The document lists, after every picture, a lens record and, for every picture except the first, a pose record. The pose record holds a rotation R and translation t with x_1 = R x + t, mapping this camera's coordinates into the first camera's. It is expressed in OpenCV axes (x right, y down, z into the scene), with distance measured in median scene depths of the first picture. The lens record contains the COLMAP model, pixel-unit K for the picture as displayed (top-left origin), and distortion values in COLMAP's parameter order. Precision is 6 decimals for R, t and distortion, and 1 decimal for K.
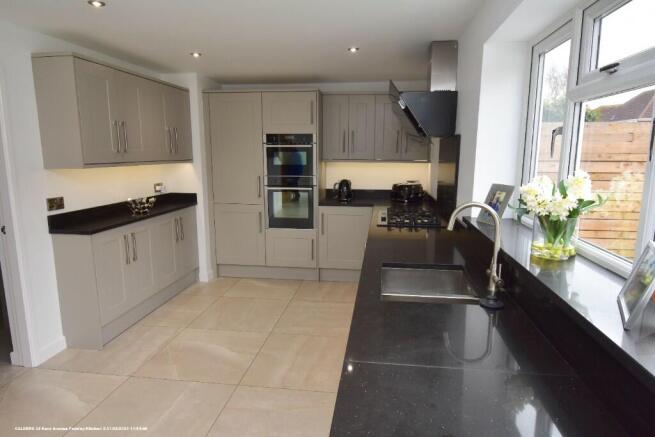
lens RADIAL K [[390.0, 0, 327.5], [0, 390.0, 218.5], [0, 0, 1]] dist [-0.000943, -0.000387]
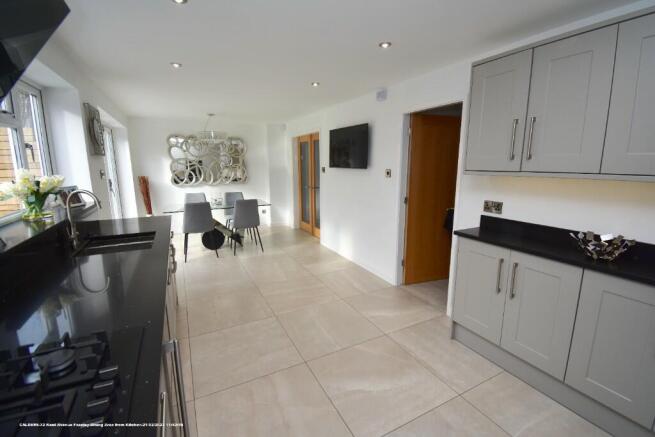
lens RADIAL K [[291.9, 0, 331.1], [0, 291.9, 216.6], [0, 0, 1]] dist [0.018937, -0.022505]
pose [[-0.811546, 0.104359, -0.574893, 0.093296], [-0.097591, 0.945889, 0.309468, -0.147225], [0.576081, 0.307252, -0.757448, 0.913914]]
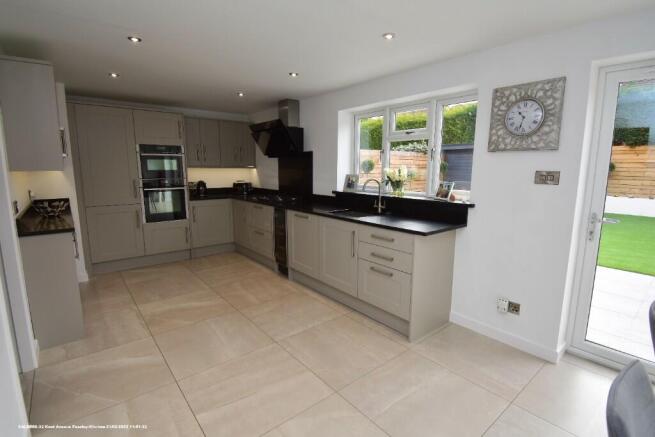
lens RADIAL K [[315.2, 0, 327.5], [0, 315.2, 218.5], [0, 0, 1]] dist [-0.000198, -0.000031]
pose [[0.676438, -0.116317, 0.727256, -0.494756], [0.119469, 0.991701, 0.047491, 0.032165], [-0.726745, 0.054760, 0.684721, -0.069717]]
